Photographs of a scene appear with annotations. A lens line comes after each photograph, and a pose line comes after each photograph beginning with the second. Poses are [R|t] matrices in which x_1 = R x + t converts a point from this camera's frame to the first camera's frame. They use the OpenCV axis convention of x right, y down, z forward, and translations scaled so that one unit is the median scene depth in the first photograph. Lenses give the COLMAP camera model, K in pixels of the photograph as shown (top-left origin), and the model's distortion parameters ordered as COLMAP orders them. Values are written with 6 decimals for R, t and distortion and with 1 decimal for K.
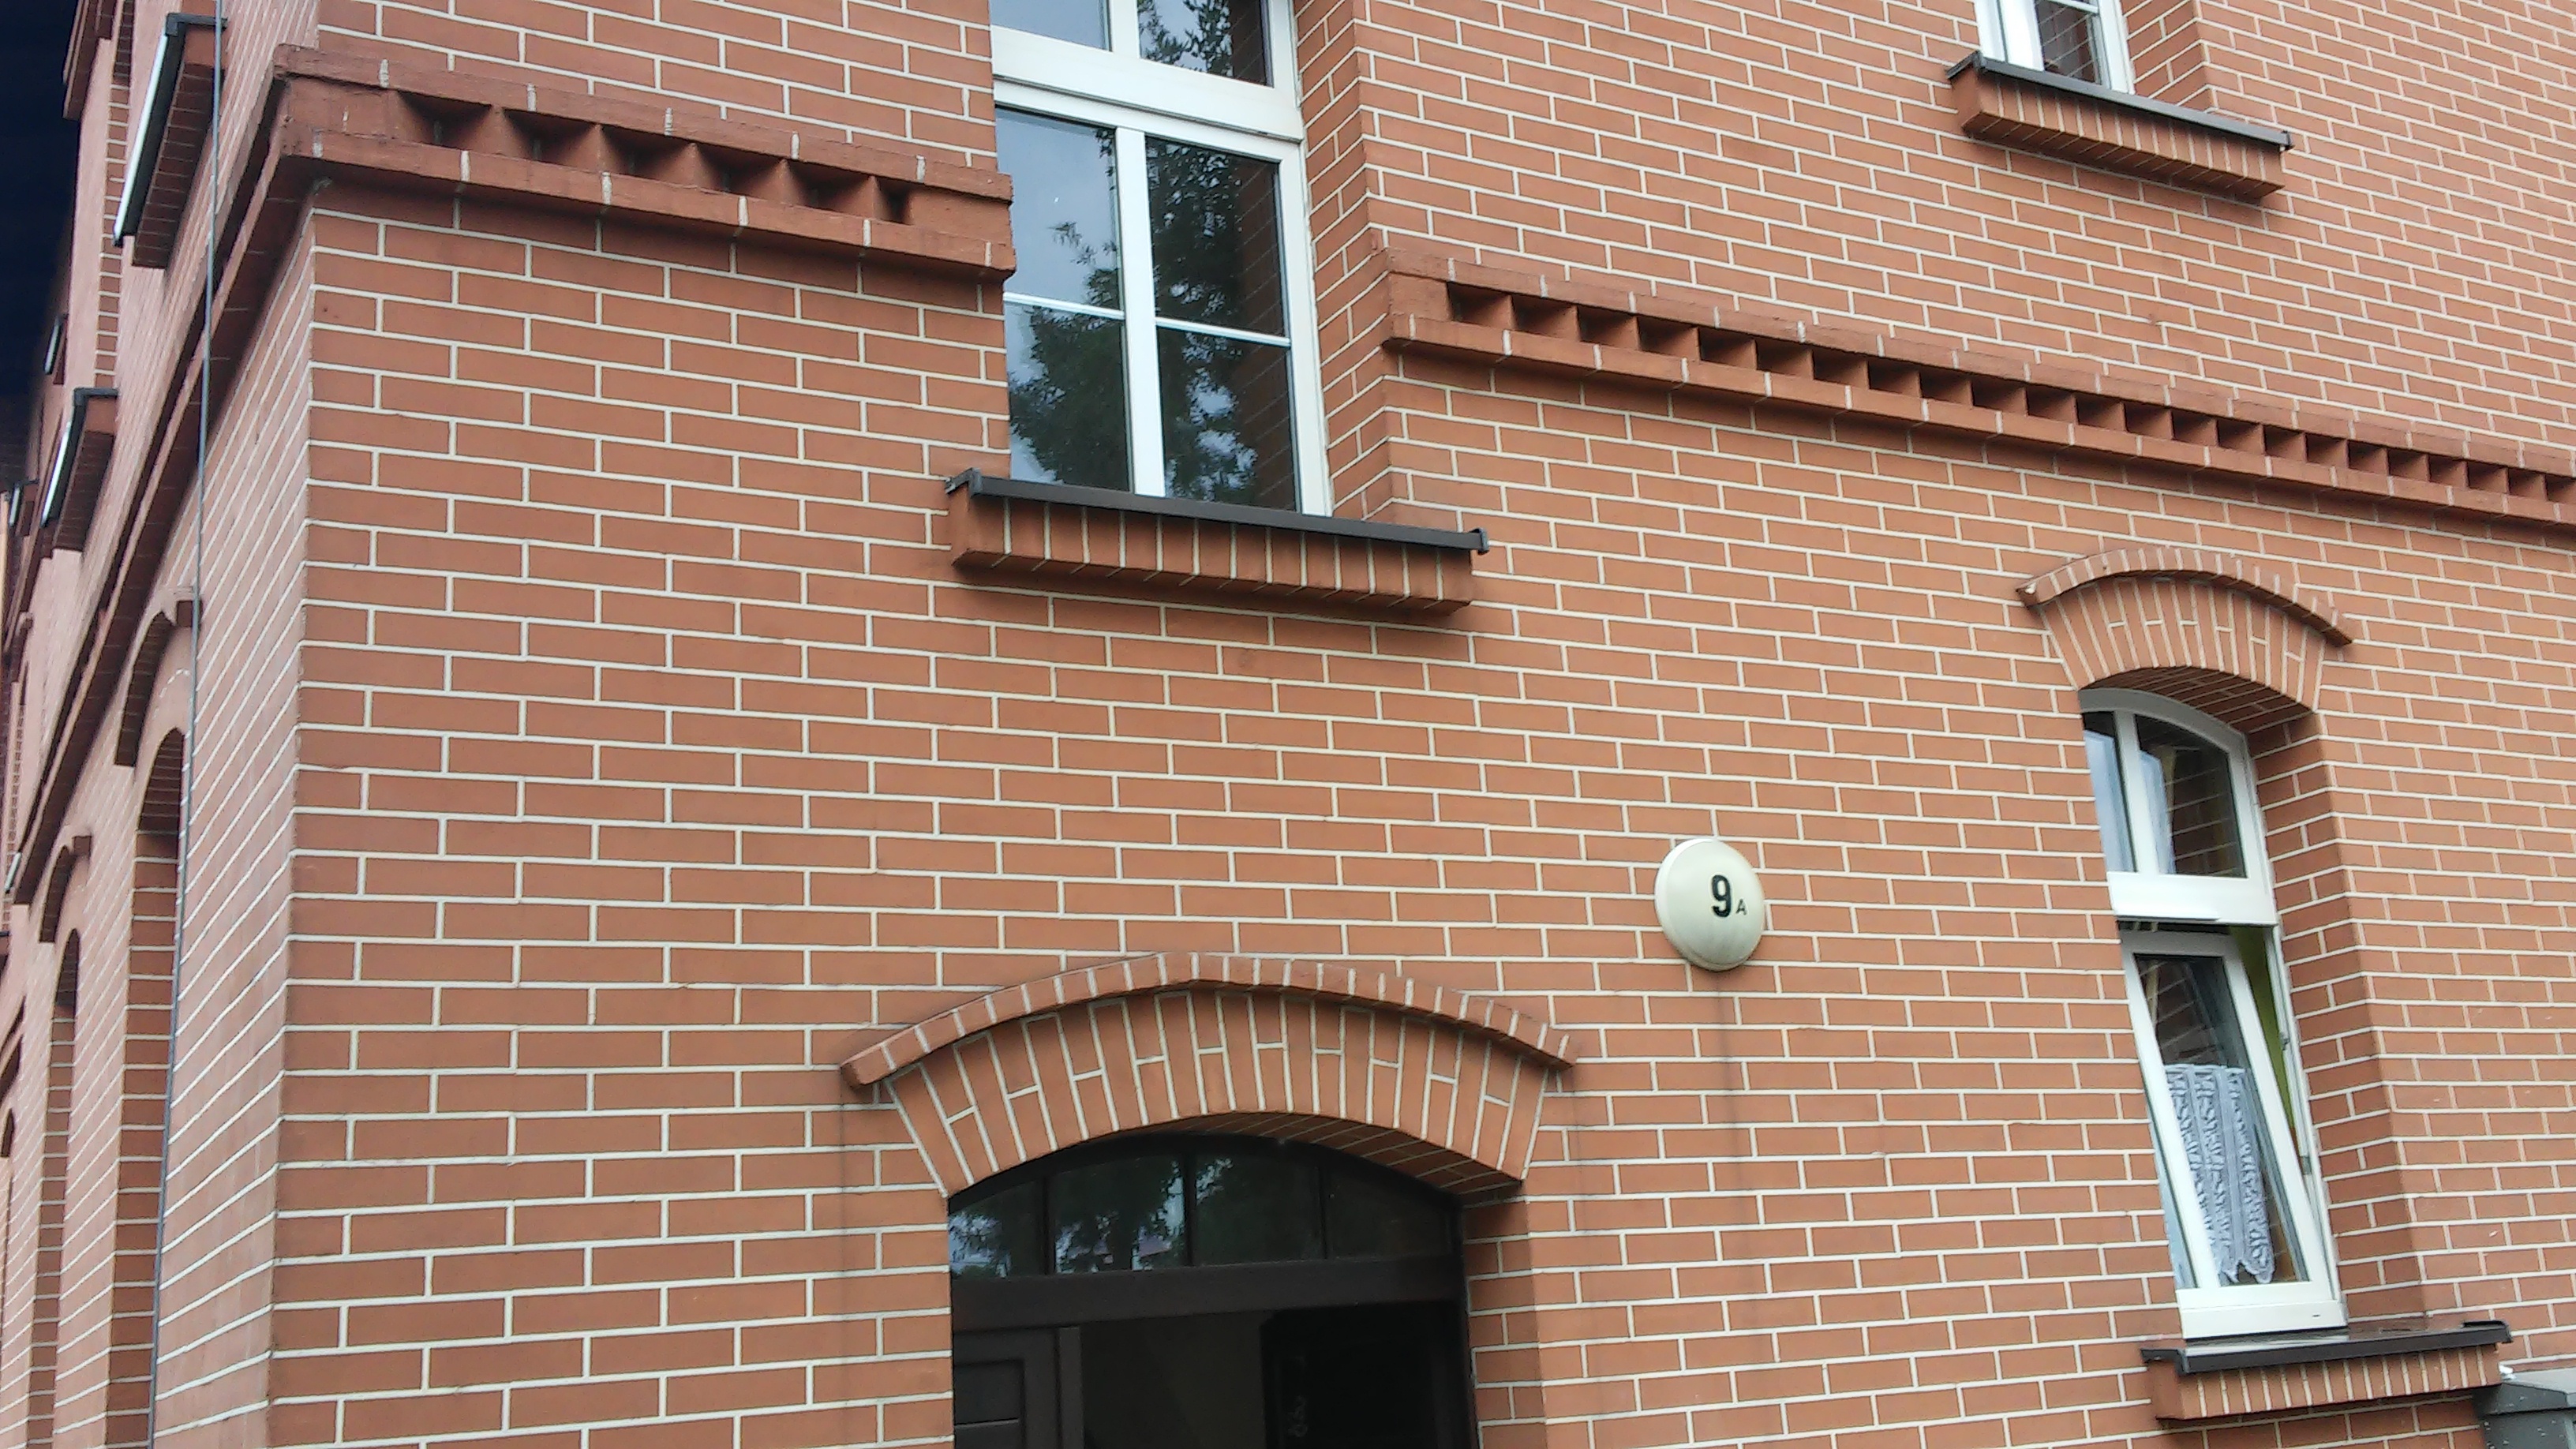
lens RADIAL K [[2525.6, 0, 1348.1], [0, 2525.6, 598.8], [0, 0, 1]] dist [0.095818, -0.214595]
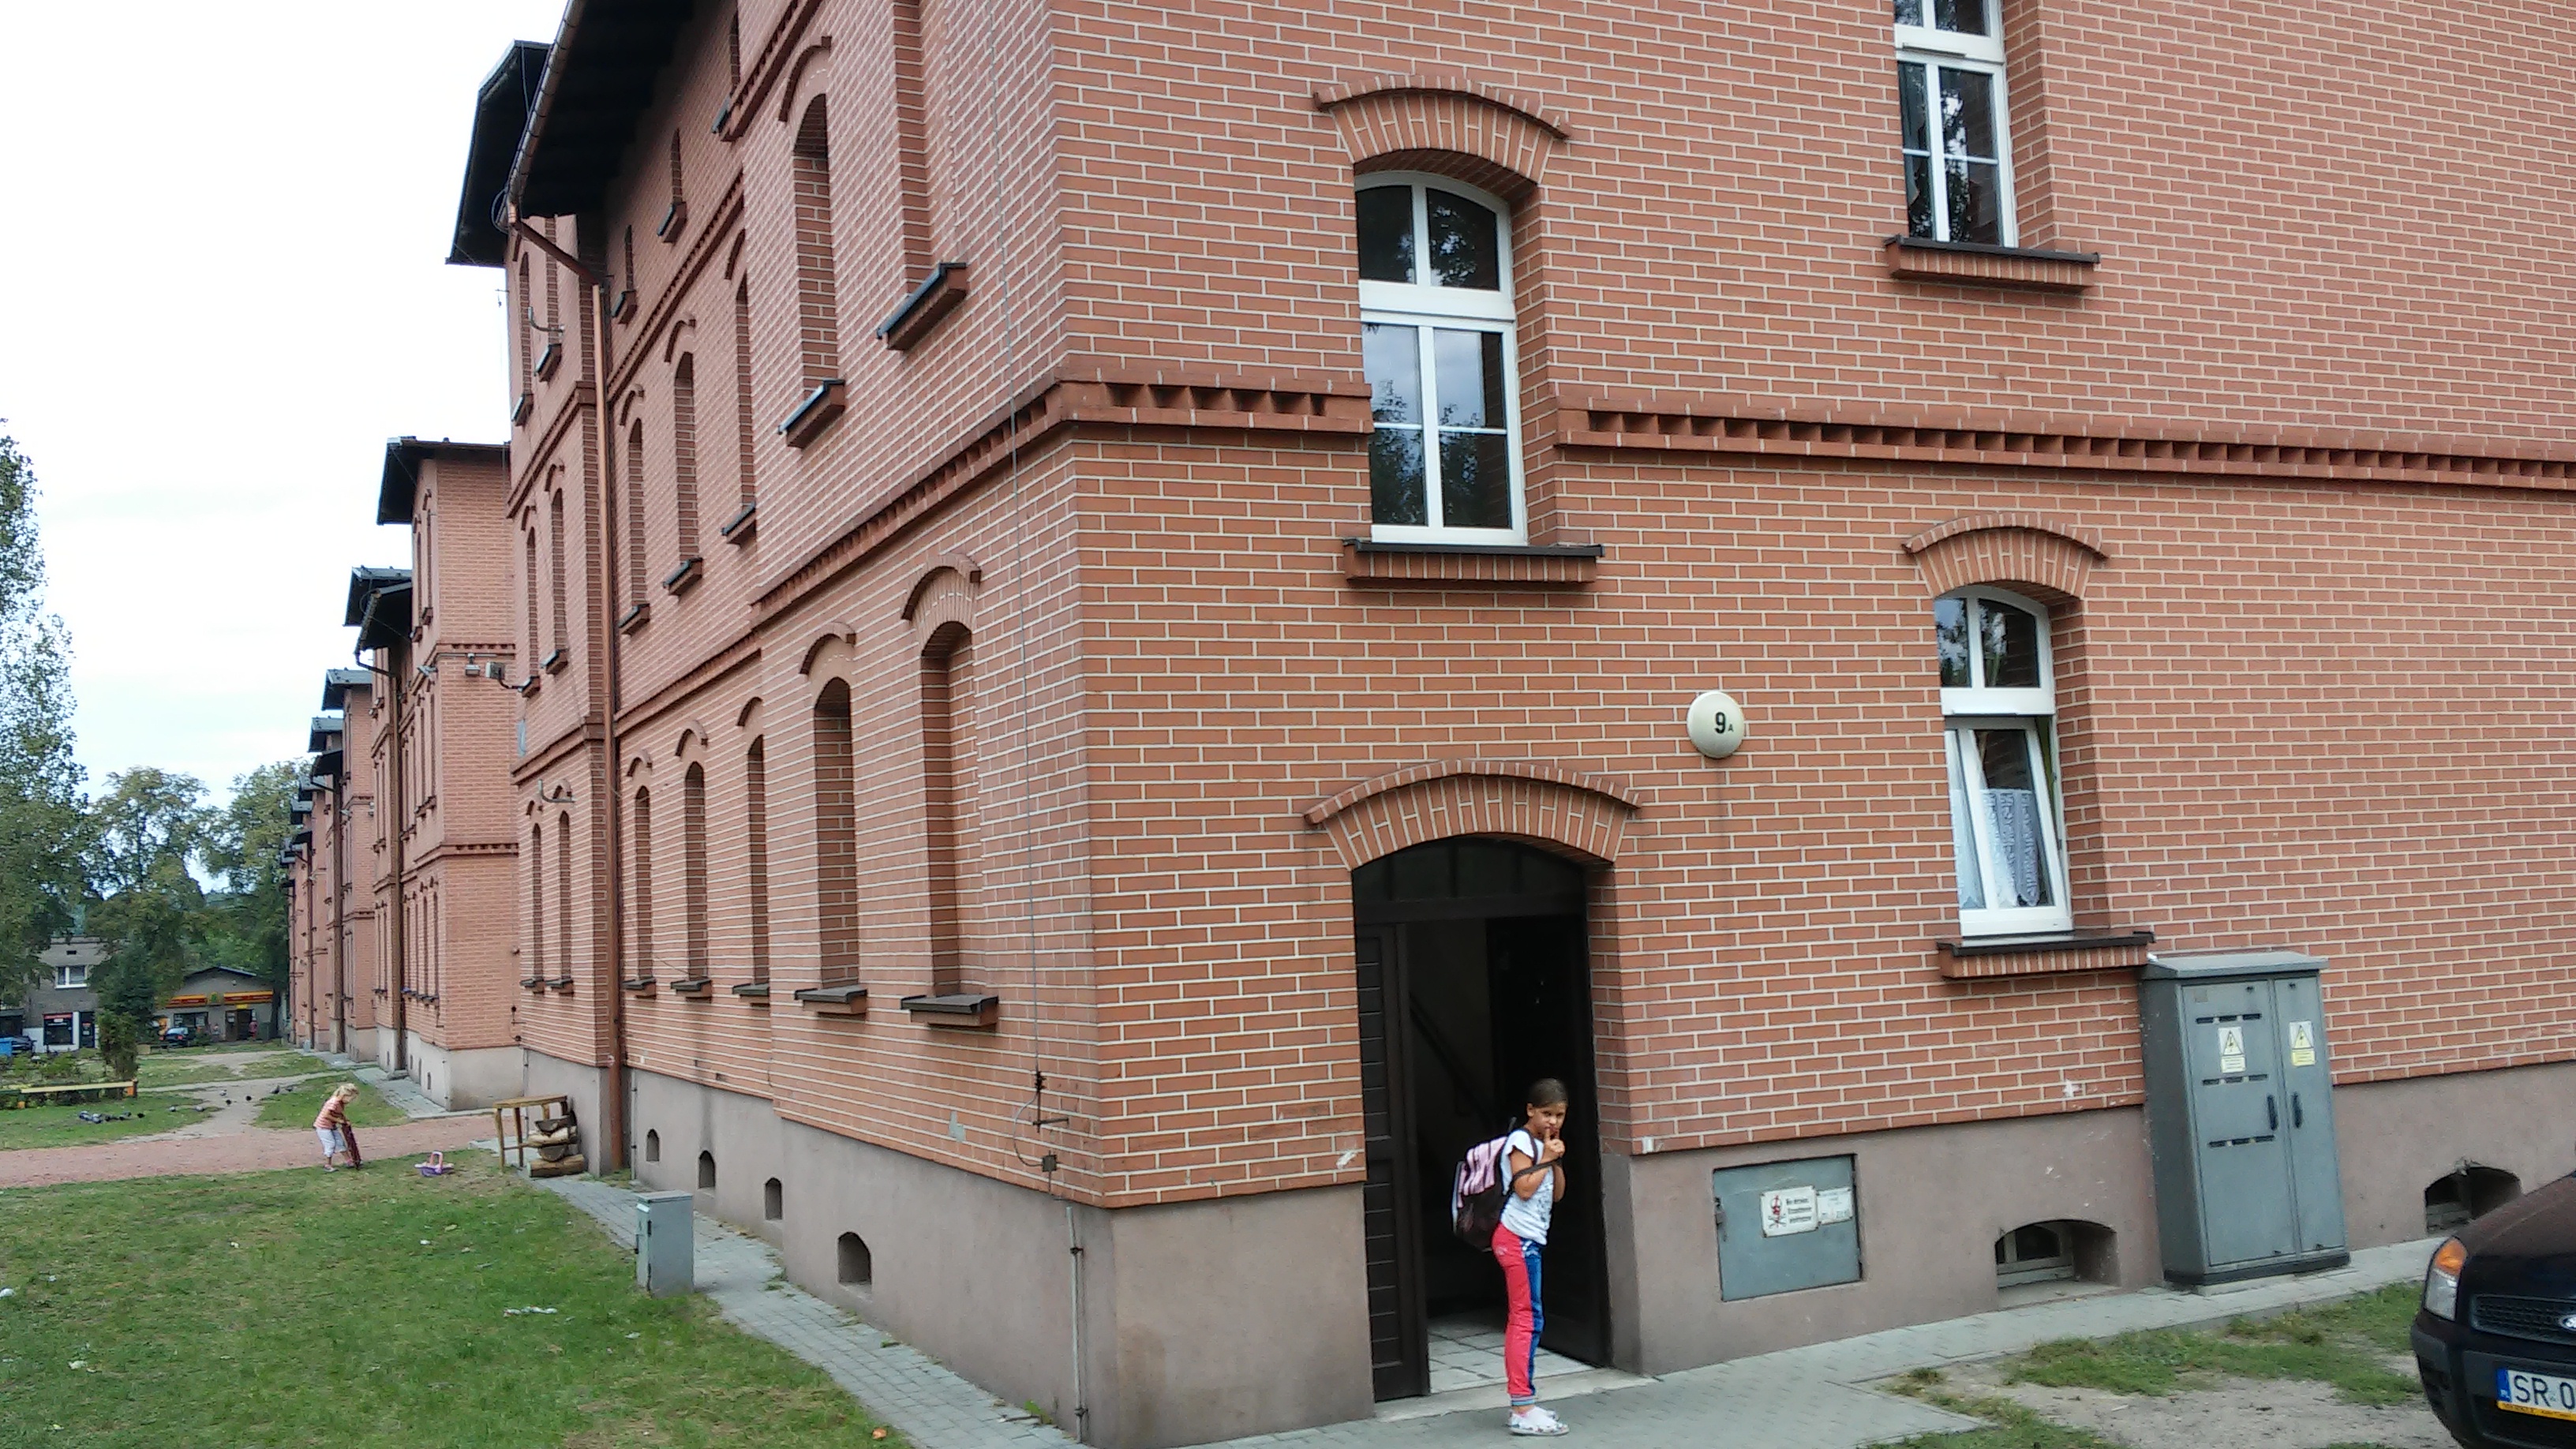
lens RADIAL K [[2278.2, 0, 1283.8], [0, 2278.2, 652.5], [0, 0, 1]] dist [0.015713, 0.006584]
pose [[0.993390, 0.016241, -0.113630, 0.008618], [0.005726, 0.981696, 0.190366, -0.275436], [0.114641, -0.189759, 0.975115, -0.764512]]
